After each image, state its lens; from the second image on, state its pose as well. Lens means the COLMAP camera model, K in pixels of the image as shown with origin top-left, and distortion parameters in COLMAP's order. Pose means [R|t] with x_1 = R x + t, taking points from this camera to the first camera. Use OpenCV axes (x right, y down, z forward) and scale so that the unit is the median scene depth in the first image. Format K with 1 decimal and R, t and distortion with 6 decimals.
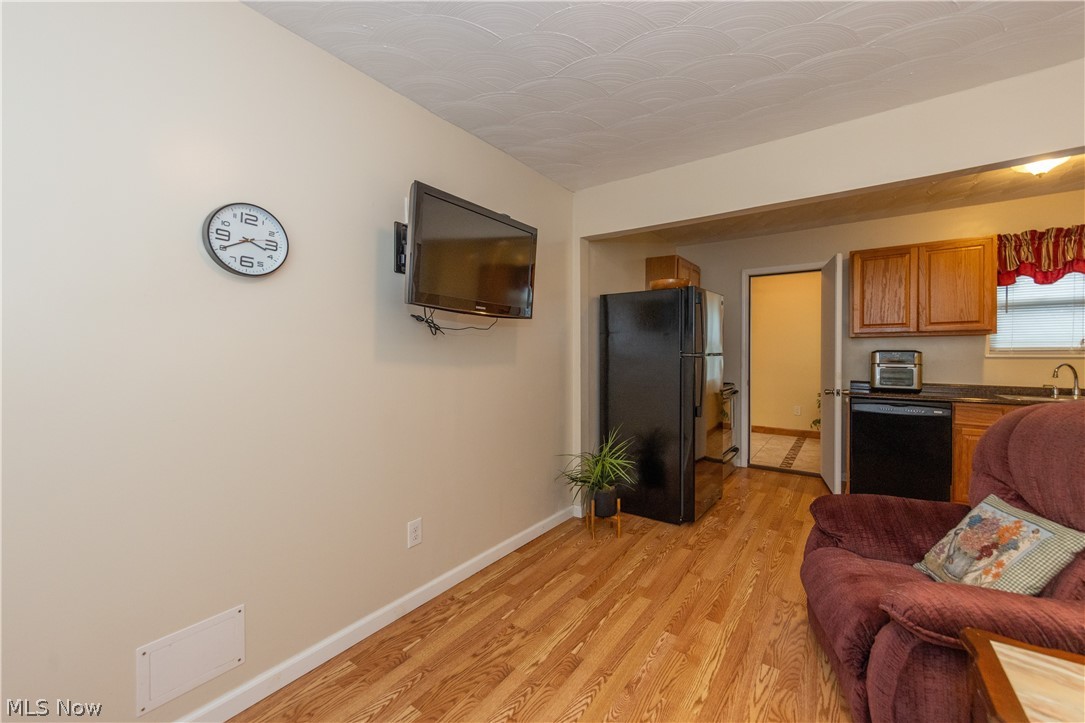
lens RADIAL K [[420.8, 0, 557.6], [0, 420.8, 355.9], [0, 0, 1]] dist [0.009637, -0.000537]
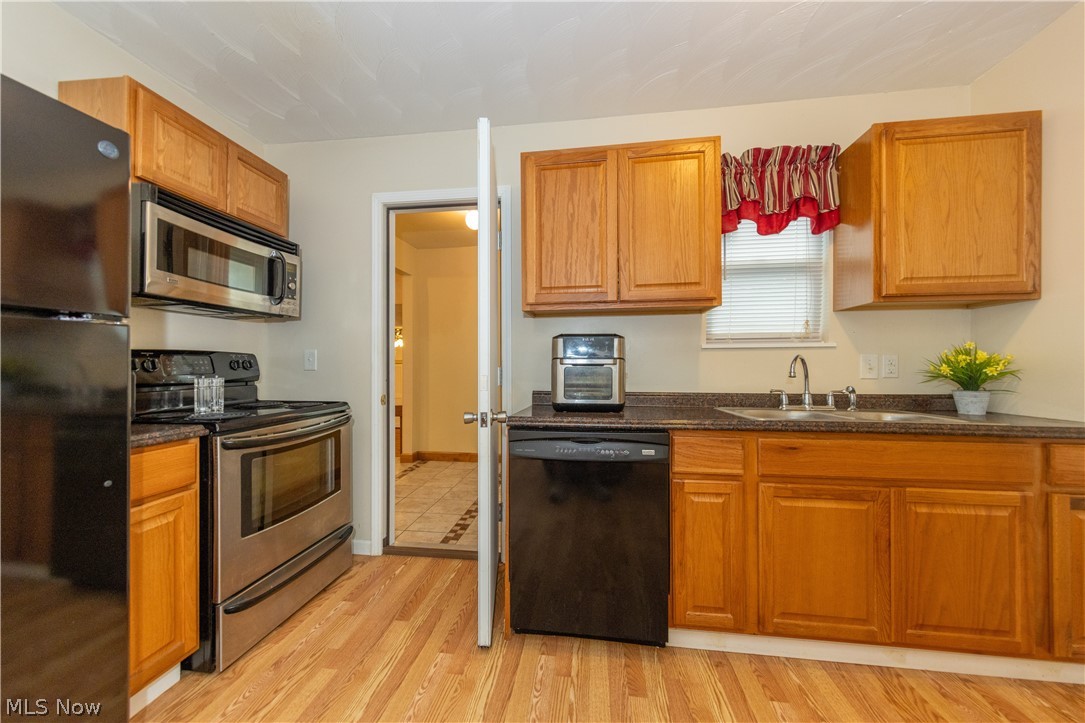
lens RADIAL K [[392.0, 0, 539.9], [0, 392.0, 364.7], [0, 0, 1]] dist [0.005023, -0.001118]
pose [[0.886248, -0.000822, 0.463210, 0.528301], [0.006114, 0.999932, -0.009924, 0.032248], [-0.463170, 0.011627, 0.886193, 0.601583]]
